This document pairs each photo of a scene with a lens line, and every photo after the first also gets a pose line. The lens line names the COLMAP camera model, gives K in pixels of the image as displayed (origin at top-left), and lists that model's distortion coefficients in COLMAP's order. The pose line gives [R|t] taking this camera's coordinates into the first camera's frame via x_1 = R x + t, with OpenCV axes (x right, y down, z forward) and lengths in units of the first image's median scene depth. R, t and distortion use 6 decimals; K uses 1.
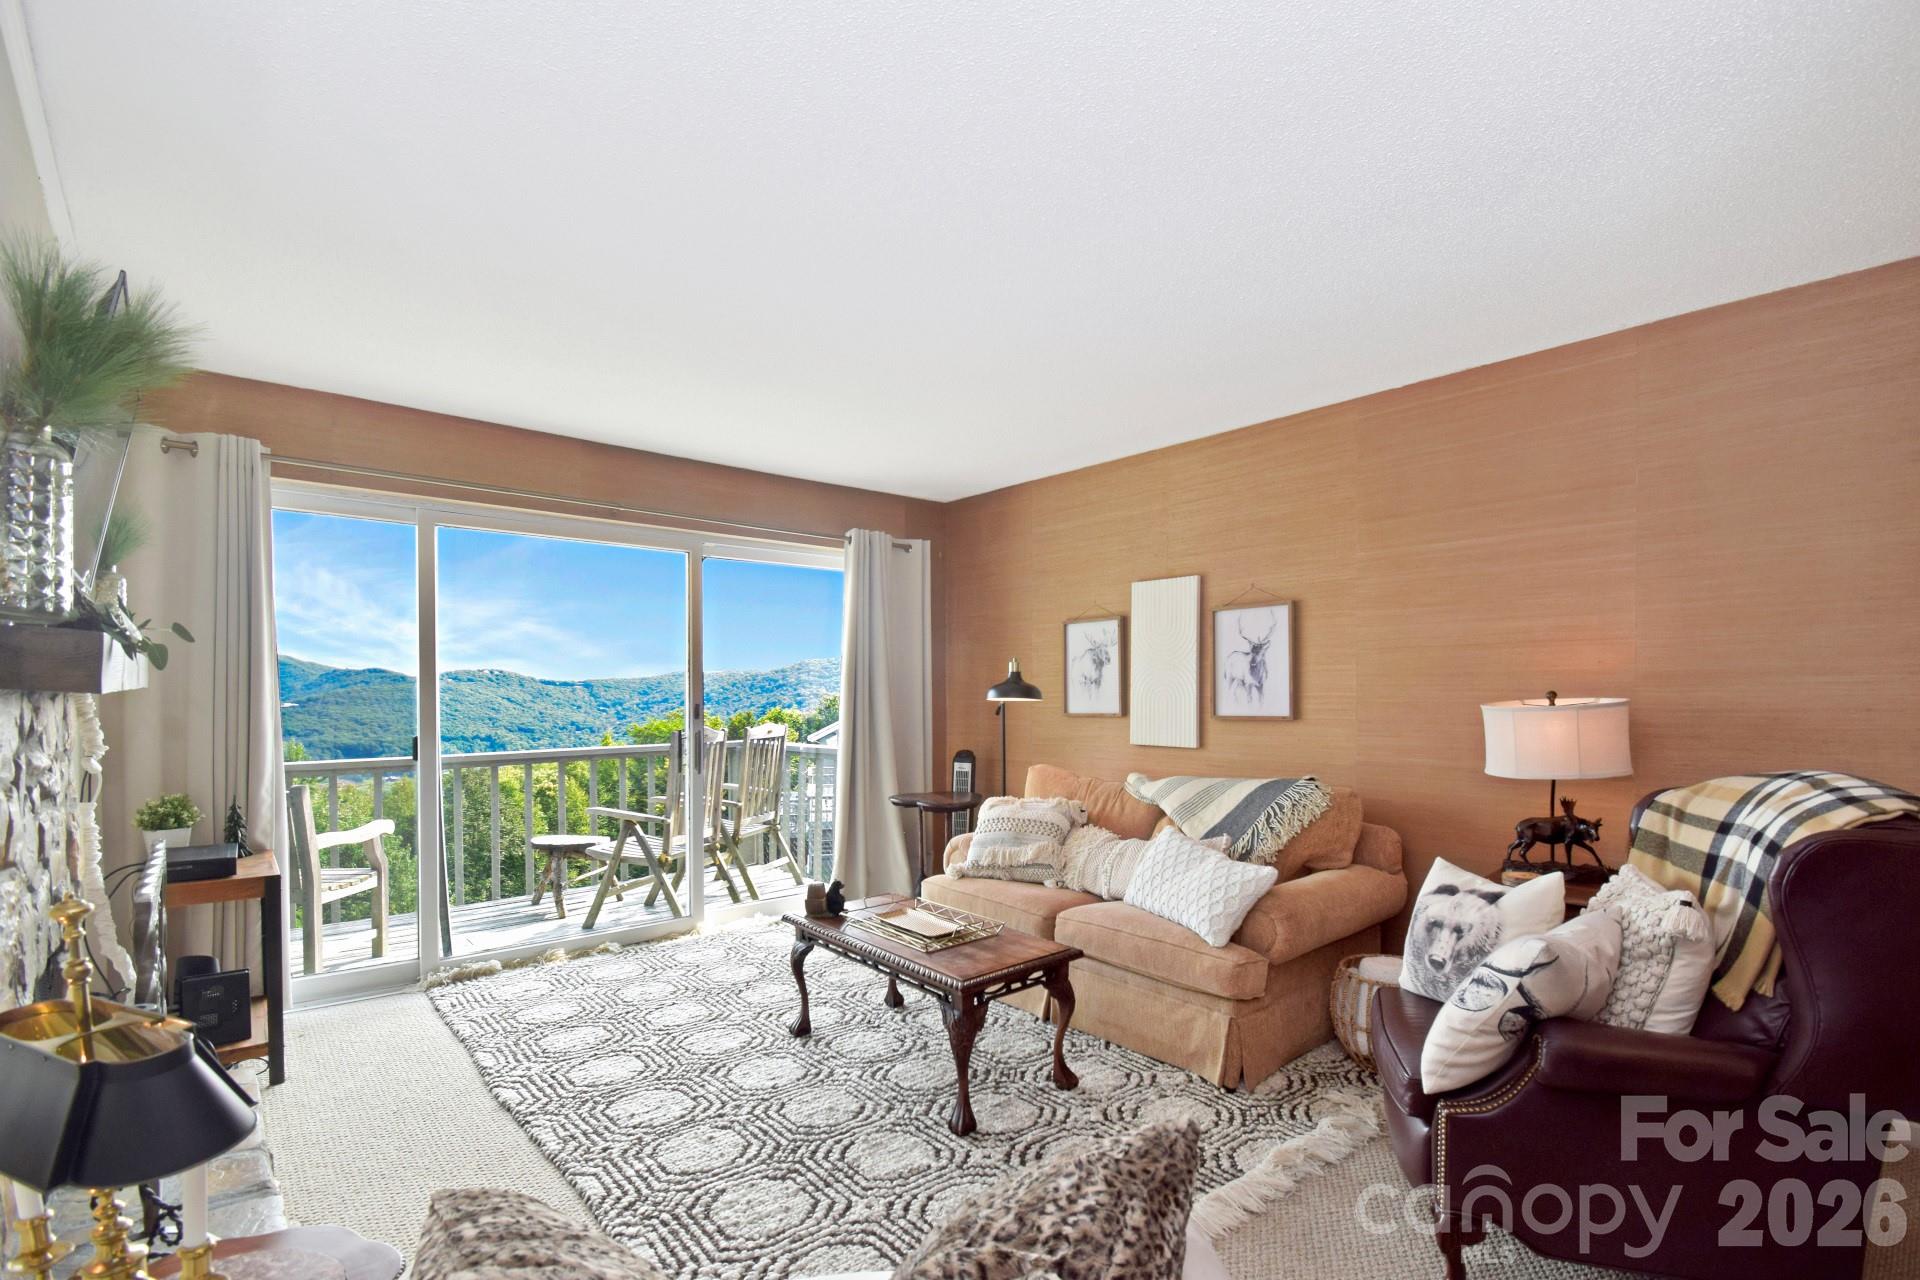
lens RADIAL K [[879.8, 0, 1007.7], [0, 879.8, 708.1], [0, 0, 1]] dist [0.013315, -0.022272]
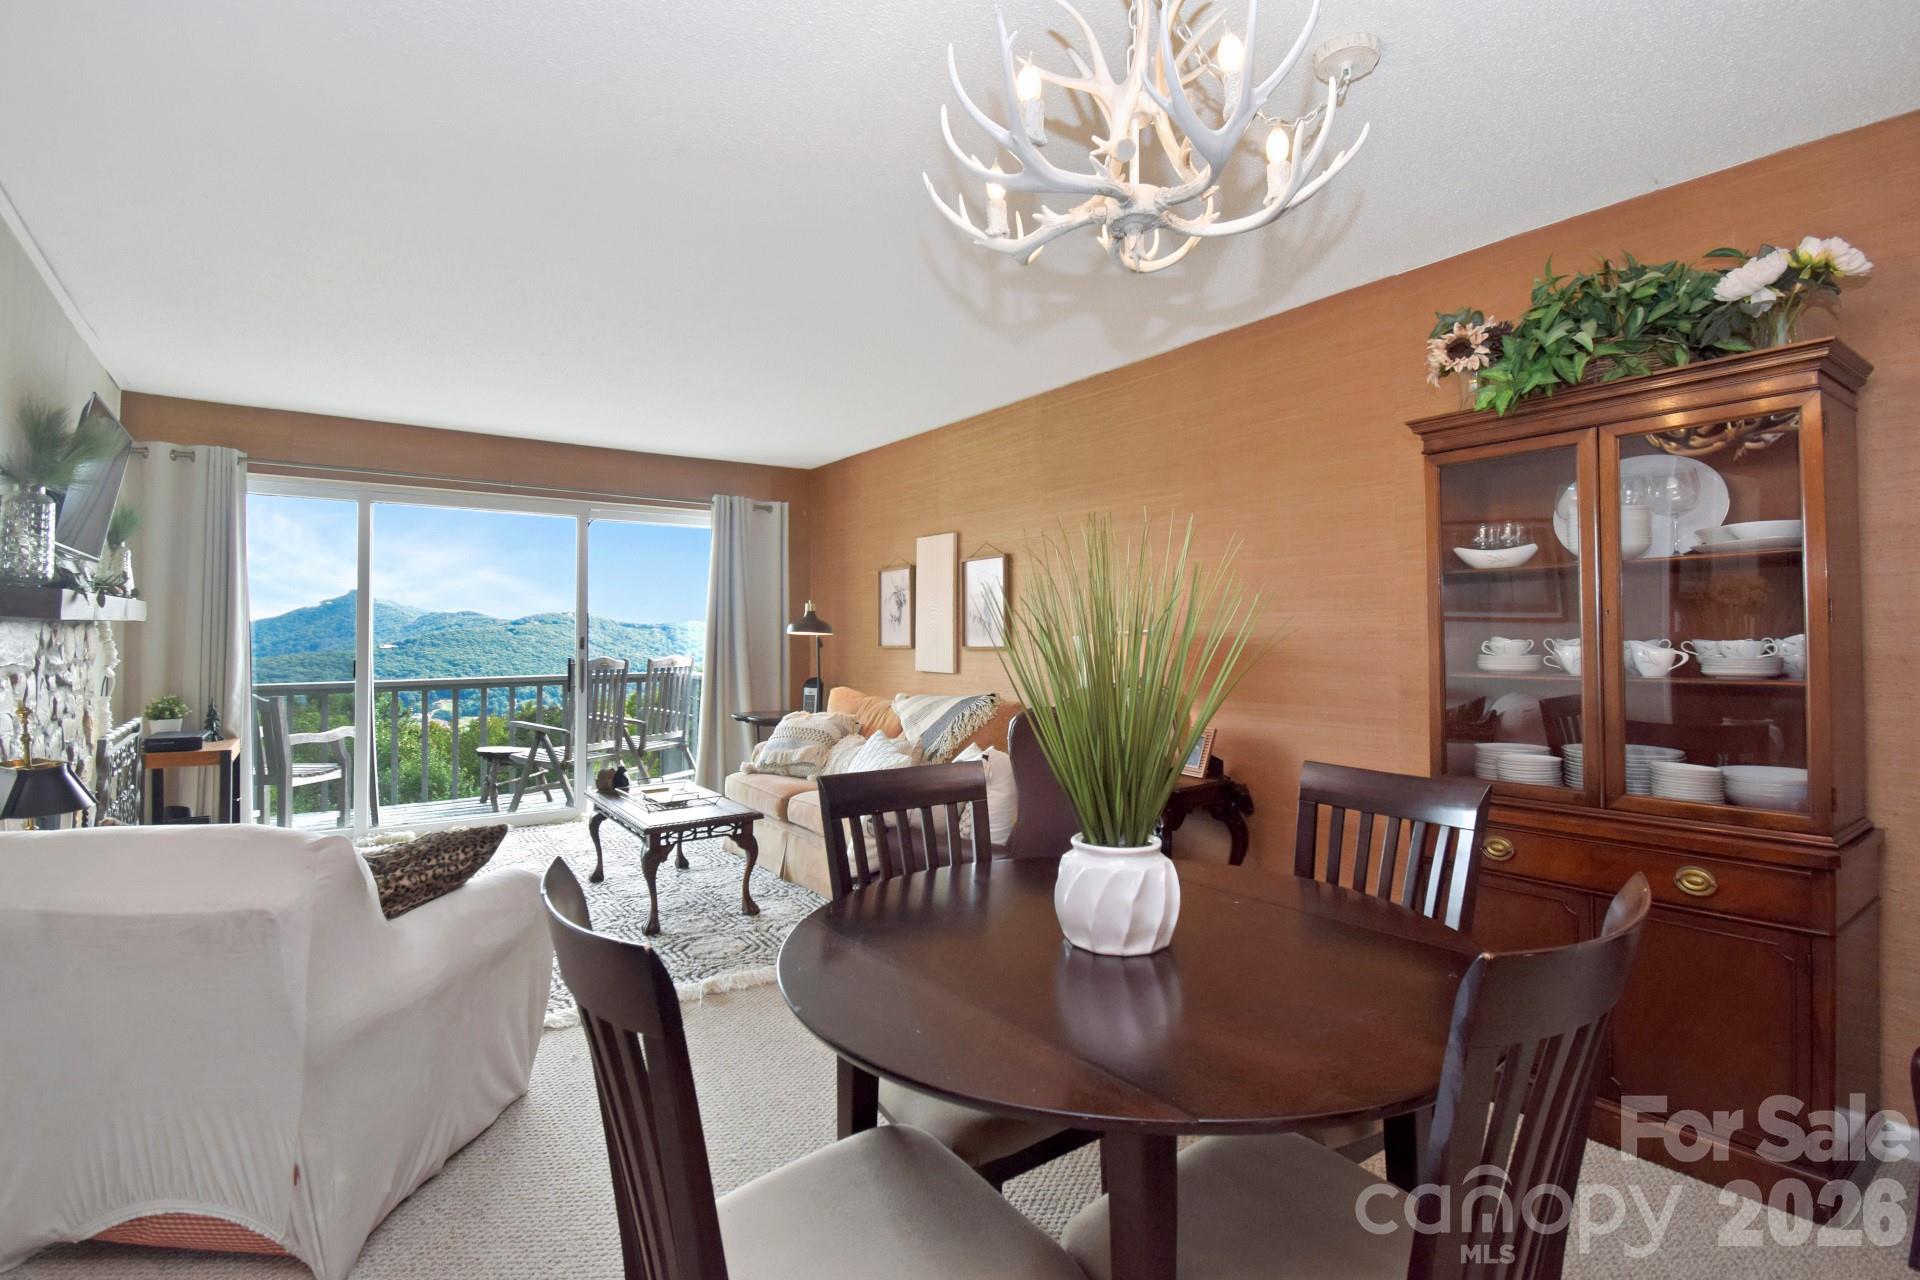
lens RADIAL K [[881.0, 0, 954.8], [0, 881.0, 627.0], [0, 0, 1]] dist [0.001778, -0.014959]
pose [[0.995069, 0.000845, -0.099185, 0.432747], [-0.003409, 0.999664, -0.025683, 0.015988], [0.099130, 0.025895, 0.994737, -0.282217]]
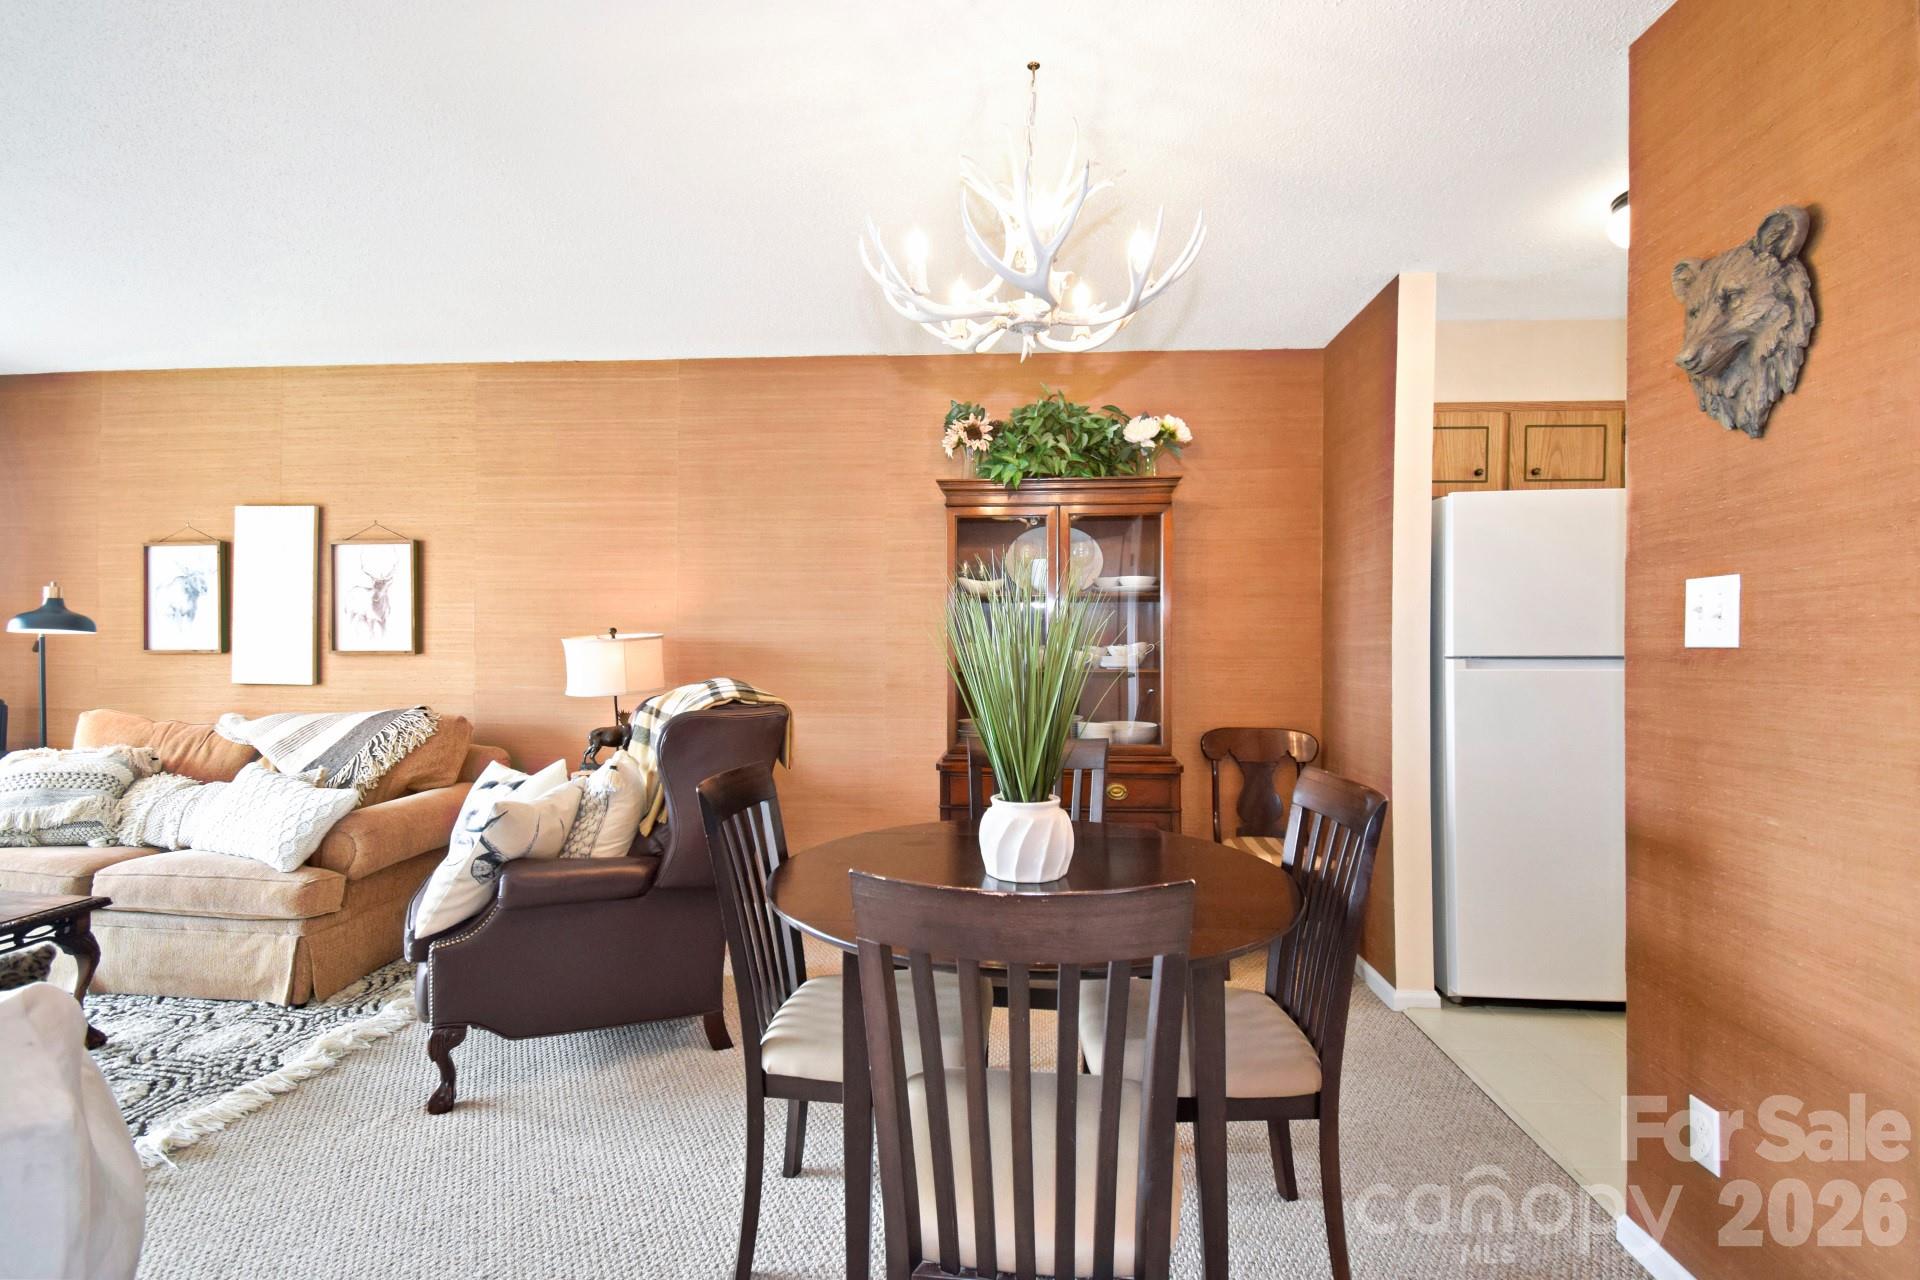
lens RADIAL K [[875.7, 0, 957.7], [0, 875.7, 646.1], [0, 0, 1]] dist [0.011250, -0.020737]
pose [[0.728987, 0.004042, 0.684516, 0.092906], [0.001999, 0.999966, -0.008034, 0.015670], [-0.684525, 0.007225, 0.728954, -0.234905]]
